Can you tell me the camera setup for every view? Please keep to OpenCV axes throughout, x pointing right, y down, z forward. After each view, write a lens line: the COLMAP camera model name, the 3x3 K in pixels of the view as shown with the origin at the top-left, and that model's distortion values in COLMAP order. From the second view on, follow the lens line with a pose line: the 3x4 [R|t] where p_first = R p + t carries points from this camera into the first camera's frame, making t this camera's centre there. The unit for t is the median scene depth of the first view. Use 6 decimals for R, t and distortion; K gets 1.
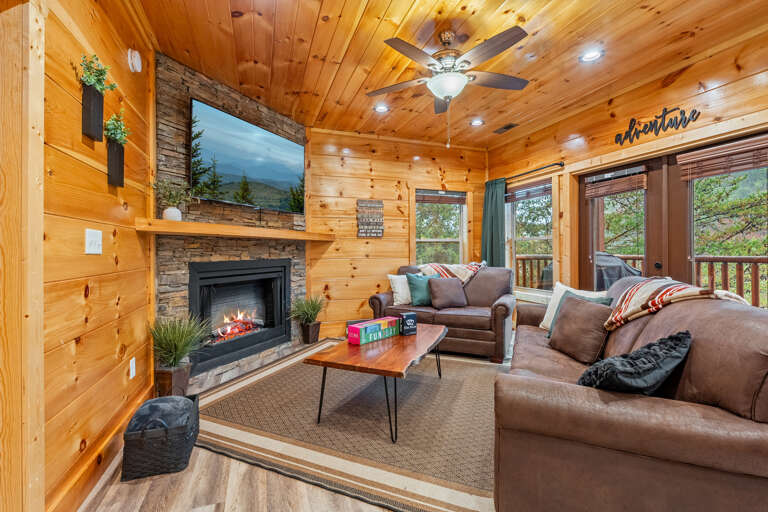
lens RADIAL K [[351.3, 0, 393.6], [0, 351.3, 252.1], [0, 0, 1]] dist [-0.002715, -0.000753]
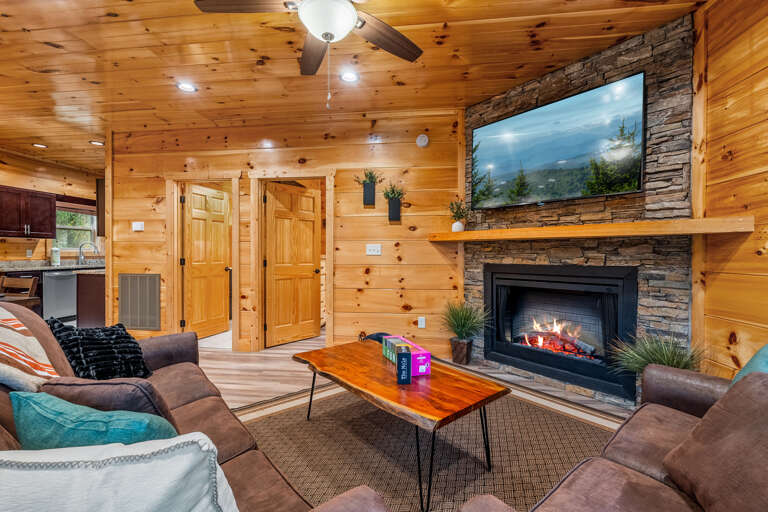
lens RADIAL K [[351.3, 0, 393.6], [0, 351.3, 252.1], [0, 0, 1]] dist [-0.002715, -0.000753]
pose [[-0.480810, 0.009011, -0.876779, 0.561091], [0.003252, 0.999959, 0.008494, -0.017902], [0.876819, 0.001232, -0.480819, 1.172597]]
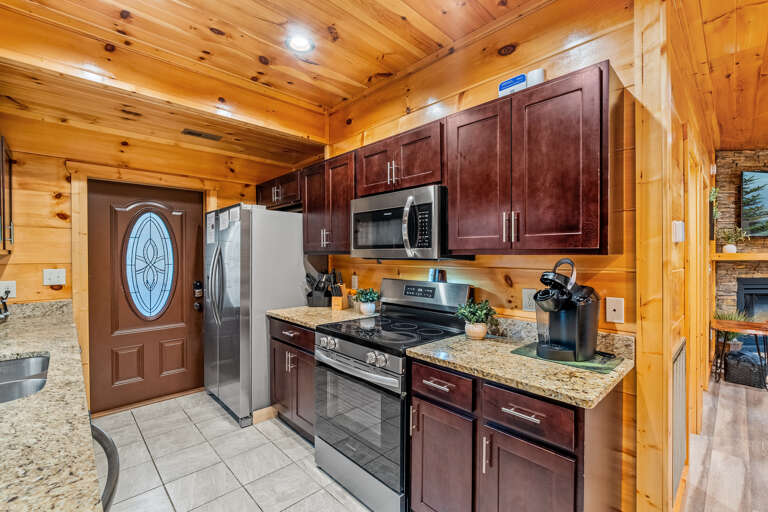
lens RADIAL K [[337.6, 0, 381.5], [0, 337.6, 257.7], [0, 0, 1]] dist [-0.000281, -0.000032]
pose [[0.380253, 0.011436, -0.924812, 0.174020], [0.001937, 0.999912, 0.013161, -0.073296], [0.924880, -0.006795, 0.380197, -0.907442]]
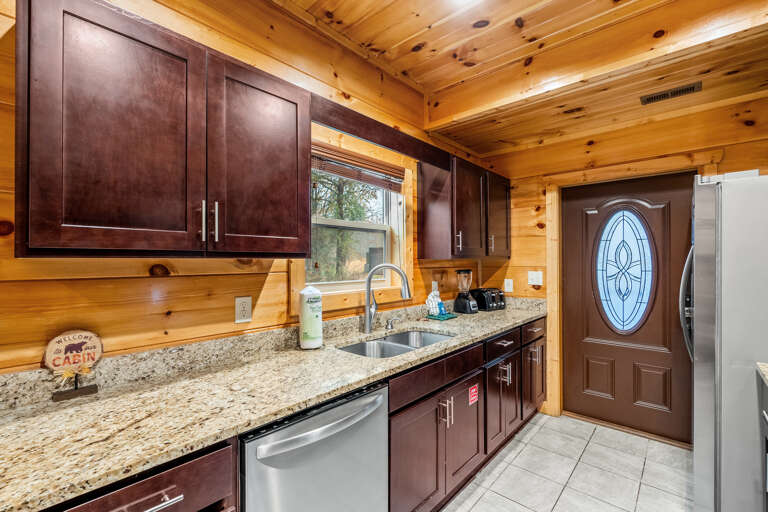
lens RADIAL K [[340.6, 0, 386.1], [0, 340.6, 259.1], [0, 0, 1]] dist [-0.000952, -0.000154]
pose [[-0.889032, 0.004464, -0.457824, -0.040404], [0.006386, 0.999976, -0.002649, -0.071852], [0.457801, -0.005278, -0.889039, -0.685957]]
